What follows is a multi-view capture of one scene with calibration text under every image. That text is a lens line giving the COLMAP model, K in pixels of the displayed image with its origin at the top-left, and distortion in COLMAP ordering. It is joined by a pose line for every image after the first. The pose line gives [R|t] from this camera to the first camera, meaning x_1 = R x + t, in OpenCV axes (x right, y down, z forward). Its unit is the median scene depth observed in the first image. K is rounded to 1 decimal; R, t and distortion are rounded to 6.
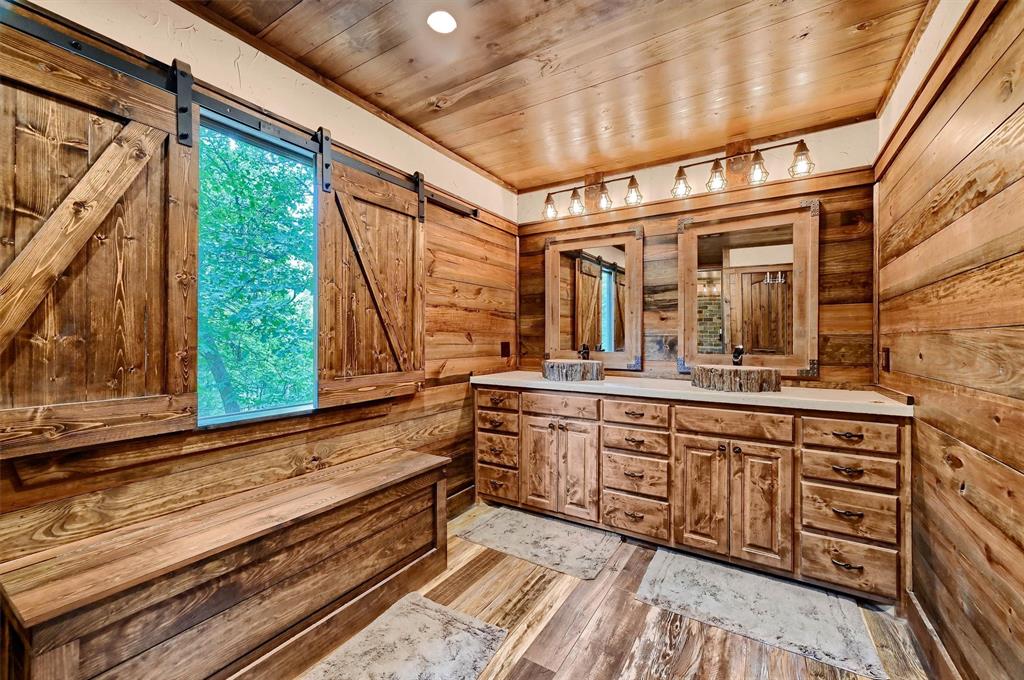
lens RADIAL K [[413.3, 0, 512.0], [0, 413.3, 340.0], [0, 0, 1]] dist [0.000821, -0.000048]
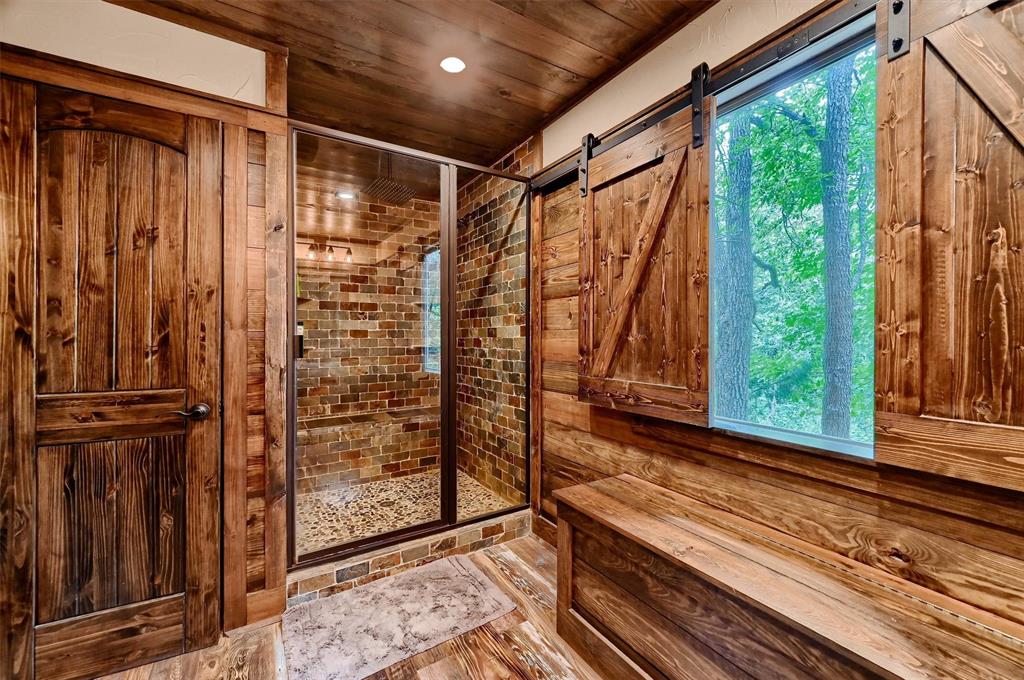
lens RADIAL K [[413.3, 0, 512.0], [0, 413.3, 340.0], [0, 0, 1]] dist [0.000821, -0.000048]
pose [[-0.462494, 0.010209, -0.886564, 0.324640], [0.002690, 0.999945, 0.010111, -0.006250], [0.886618, 0.002291, -0.462496, 1.054032]]
